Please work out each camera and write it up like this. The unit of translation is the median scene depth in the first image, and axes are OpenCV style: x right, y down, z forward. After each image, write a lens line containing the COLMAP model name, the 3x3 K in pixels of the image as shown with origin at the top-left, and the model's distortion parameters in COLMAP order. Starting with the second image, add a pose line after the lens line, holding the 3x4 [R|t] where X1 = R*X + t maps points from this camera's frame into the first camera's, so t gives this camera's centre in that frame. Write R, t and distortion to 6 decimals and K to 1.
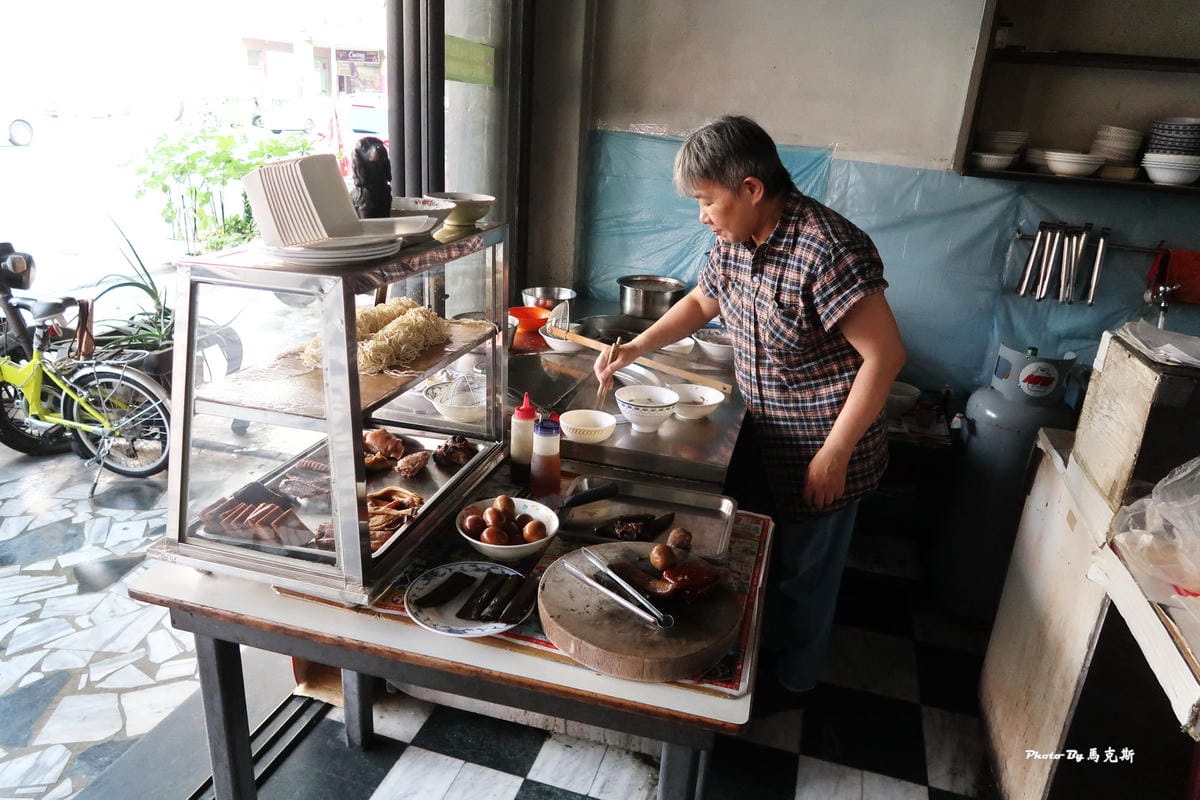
lens RADIAL K [[835.0, 0, 600.0], [0, 835.0, 400.0], [0, 0, 1]] dist [0.004249, 0.006309]
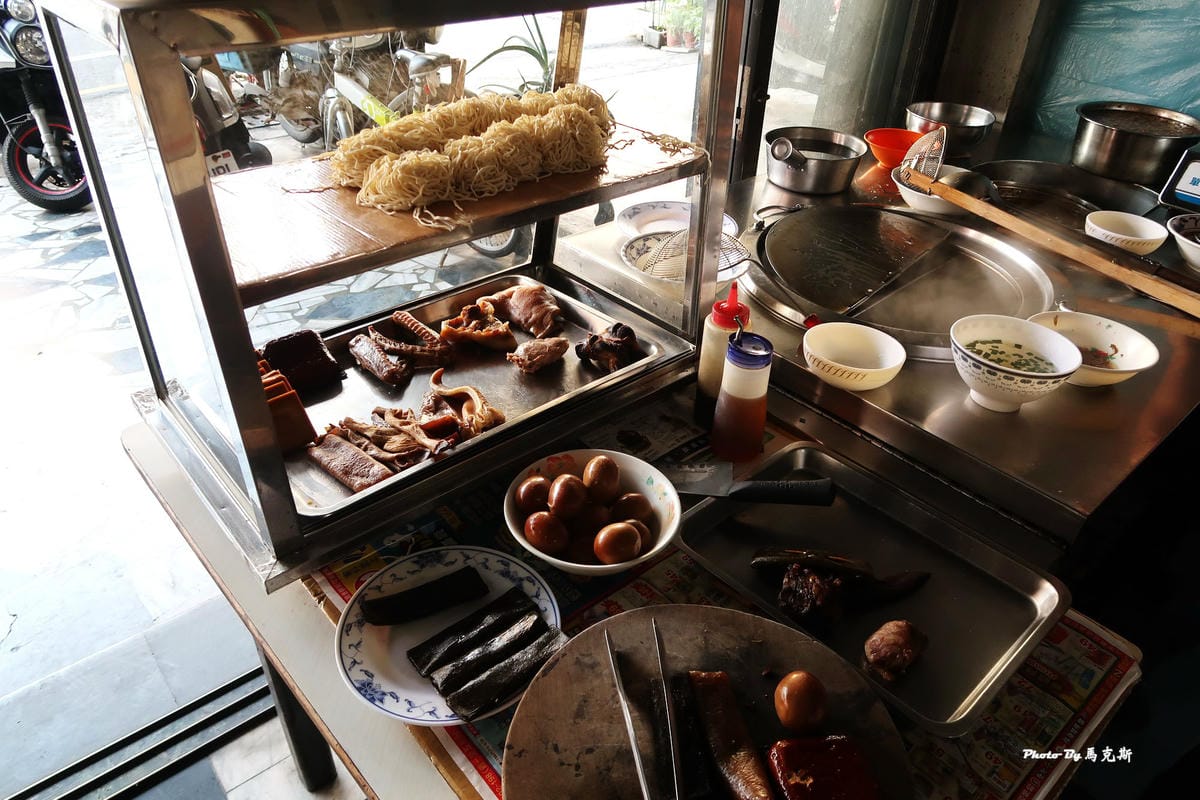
lens RADIAL K [[835.0, 0, 600.0], [0, 835.0, 400.0], [0, 0, 1]] dist [0.004249, 0.006309]
pose [[0.839055, 0.287674, -0.461769, 0.086573], [-0.177349, 0.947030, 0.267733, -0.049232], [0.514329, -0.142748, 0.845629, 0.317378]]
